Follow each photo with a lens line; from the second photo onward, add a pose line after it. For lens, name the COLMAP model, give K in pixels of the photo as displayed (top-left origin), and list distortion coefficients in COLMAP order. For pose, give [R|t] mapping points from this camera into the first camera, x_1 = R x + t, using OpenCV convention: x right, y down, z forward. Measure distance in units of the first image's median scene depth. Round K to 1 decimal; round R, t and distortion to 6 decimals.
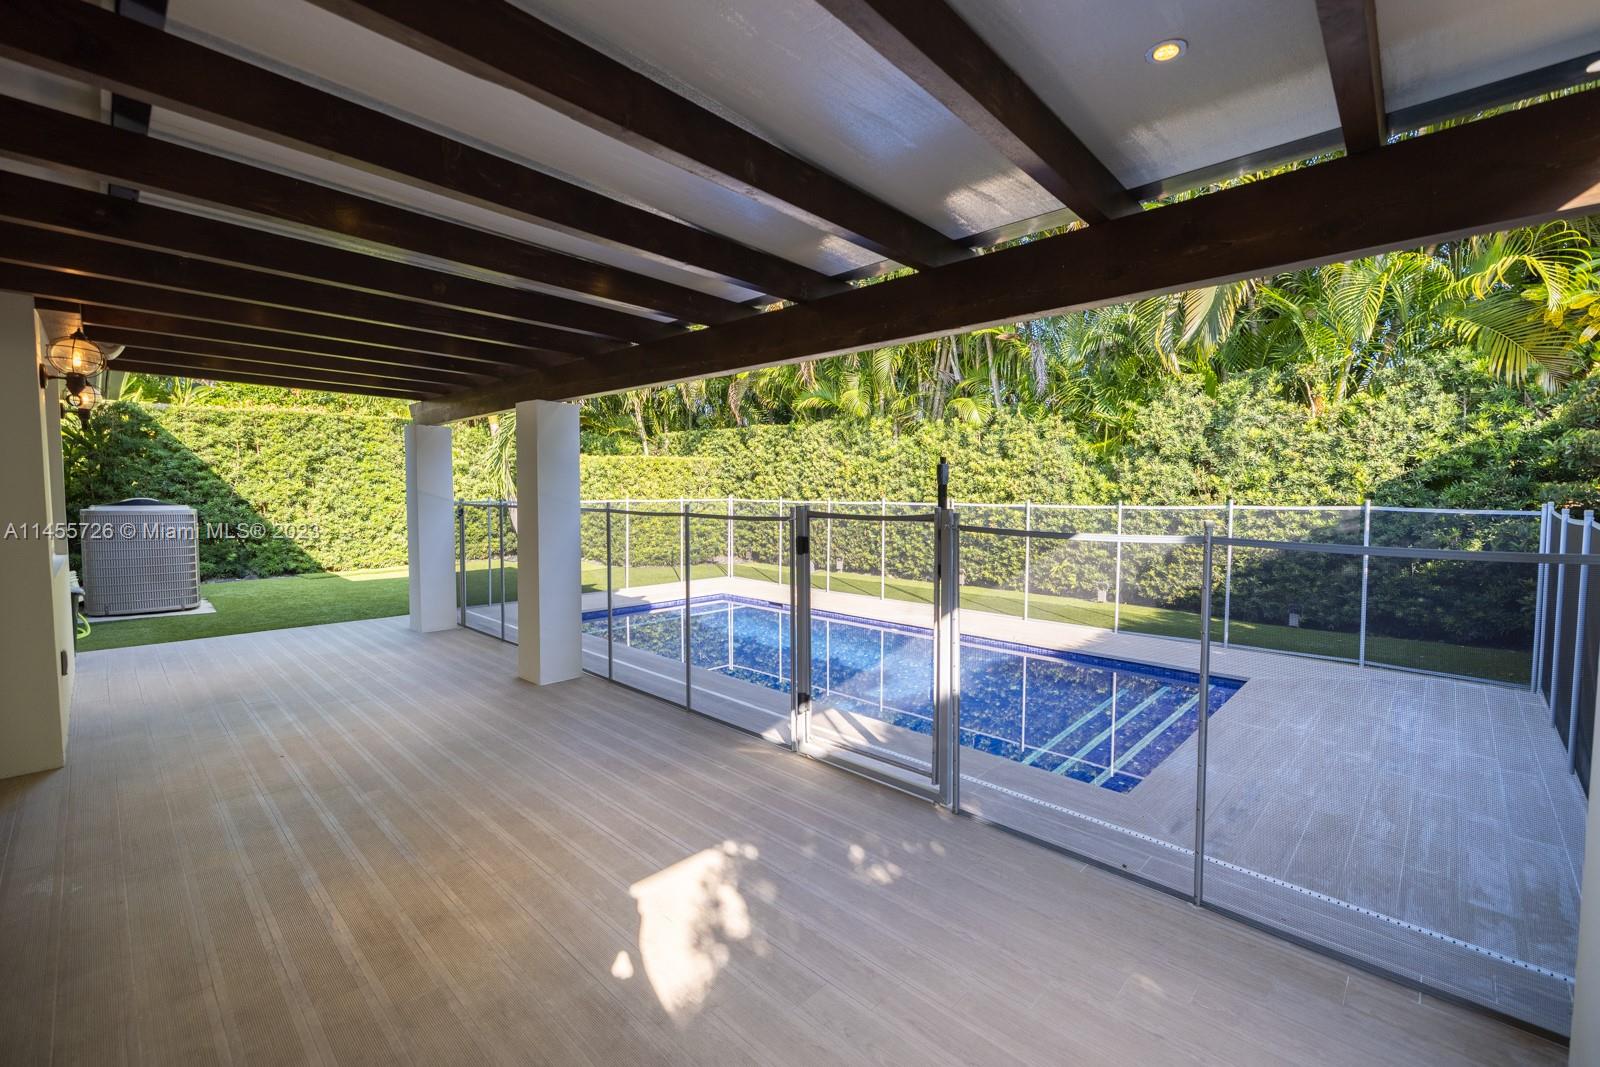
lens RADIAL K [[680.2, 0, 800.0], [0, 680.2, 533.5], [0, 0, 1]] dist [0.000166, -0.000211]
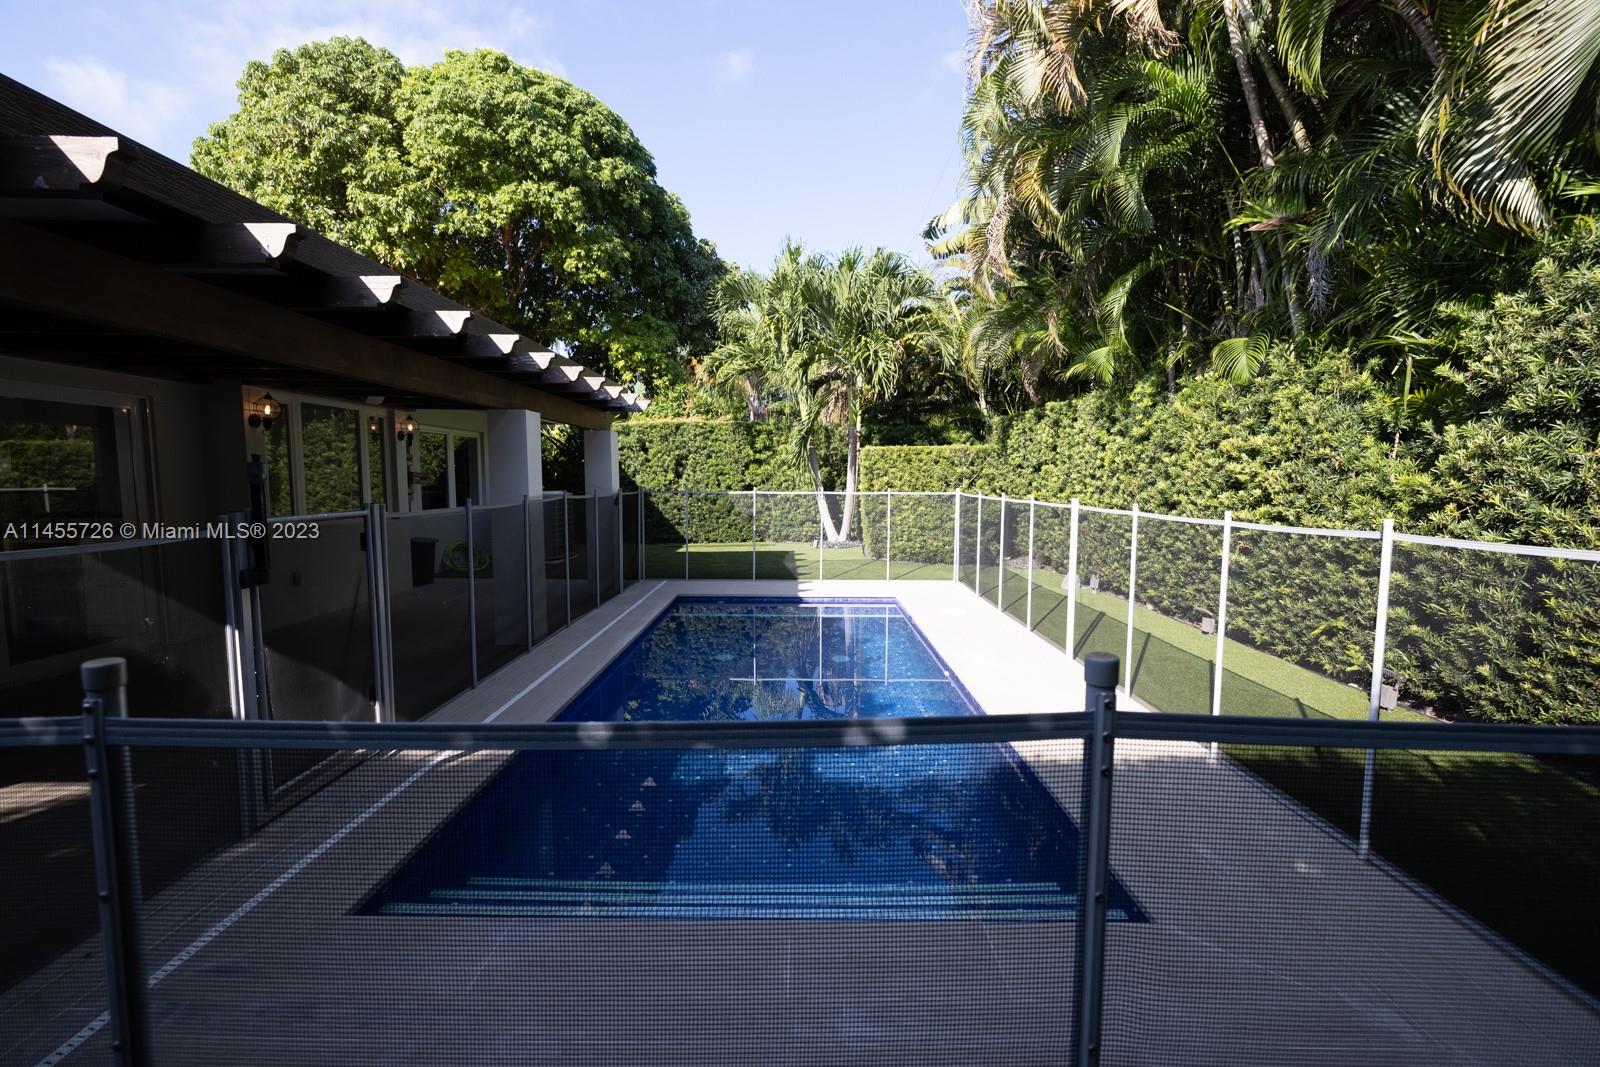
lens RADIAL K [[675.3, 0, 800.0], [0, 675.3, 533.5], [0, 0, 1]] dist [0.001152, -0.000038]
pose [[0.688882, 0.061403, -0.722269, 0.438476], [-0.048032, 0.998083, 0.039040, -0.025427], [0.723281, 0.007798, 0.690510, 0.289297]]
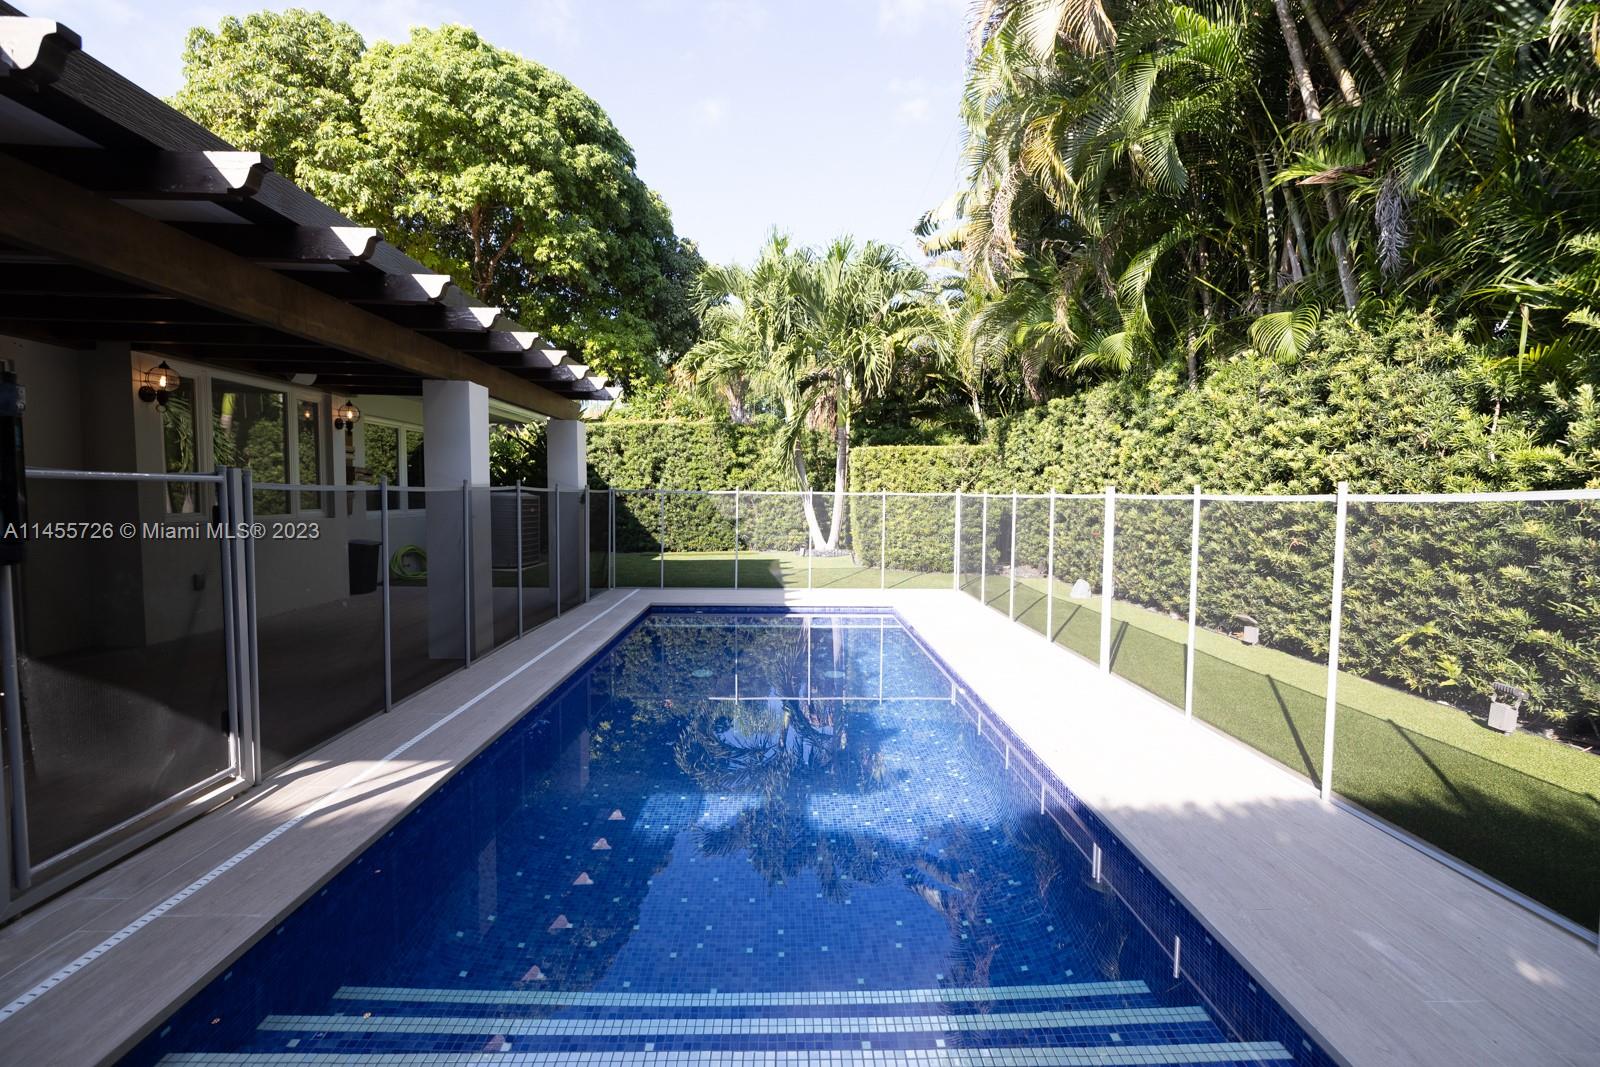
lens RADIAL K [[673.7, 0, 802.9], [0, 673.7, 531.1], [0, 0, 1]] dist [0.000576, -0.000302]
pose [[0.710808, 0.042735, -0.702087, 0.372047], [-0.052054, 0.998612, 0.008083, -0.003645], [0.701457, 0.030801, 0.712045, 0.345288]]
